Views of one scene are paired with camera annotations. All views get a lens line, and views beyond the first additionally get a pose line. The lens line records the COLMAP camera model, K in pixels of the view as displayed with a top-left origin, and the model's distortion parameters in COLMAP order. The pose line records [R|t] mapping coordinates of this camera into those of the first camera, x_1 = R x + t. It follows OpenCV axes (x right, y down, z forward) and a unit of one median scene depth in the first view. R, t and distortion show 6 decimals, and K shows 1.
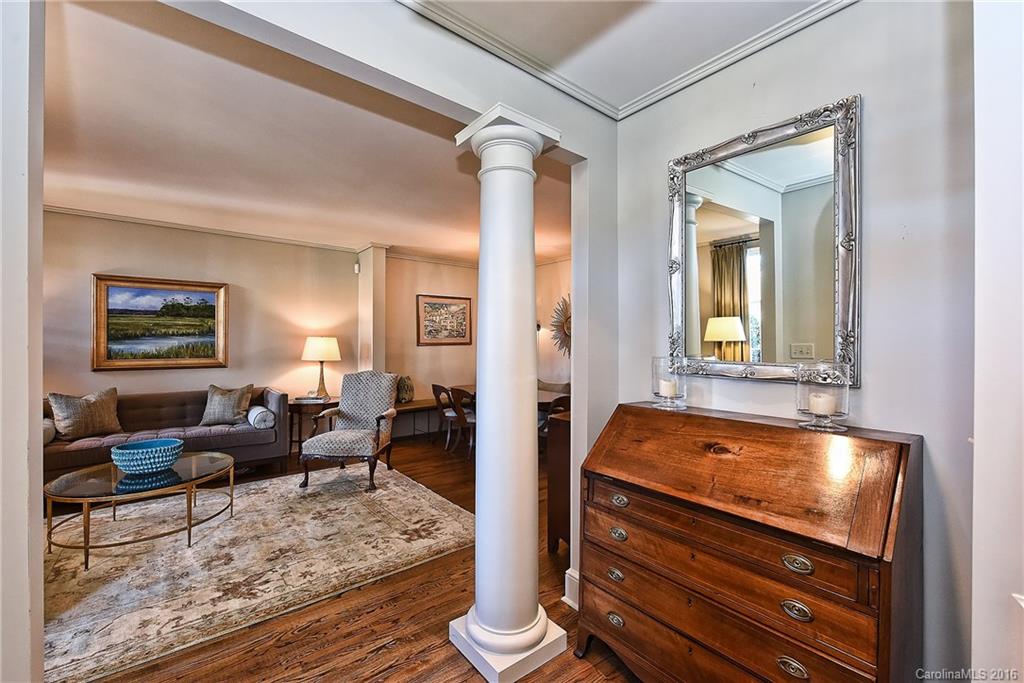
lens RADIAL K [[413.6, 0, 512.0], [0, 413.6, 341.5], [0, 0, 1]] dist [0.001467, 0.000017]
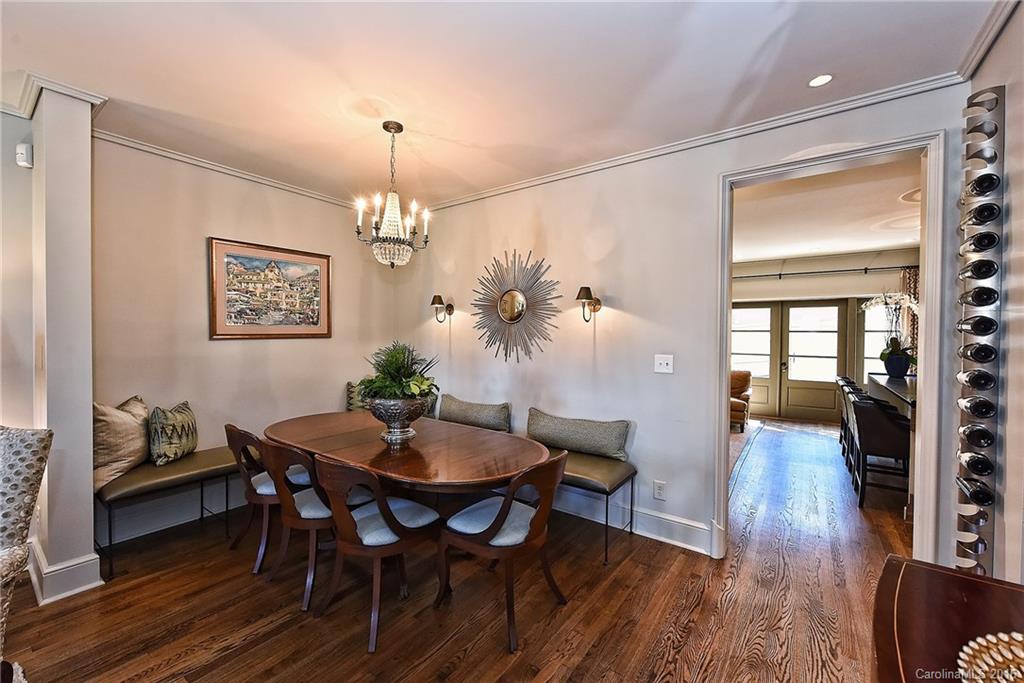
lens RADIAL K [[413.6, 0, 512.0], [0, 413.6, 341.5], [0, 0, 1]] dist [0.001467, 0.000017]
pose [[0.963352, 0.000423, 0.268241, -0.010766], [-0.006095, 0.999775, 0.020313, 0.000090], [-0.268172, -0.021203, 0.963138, 0.414675]]
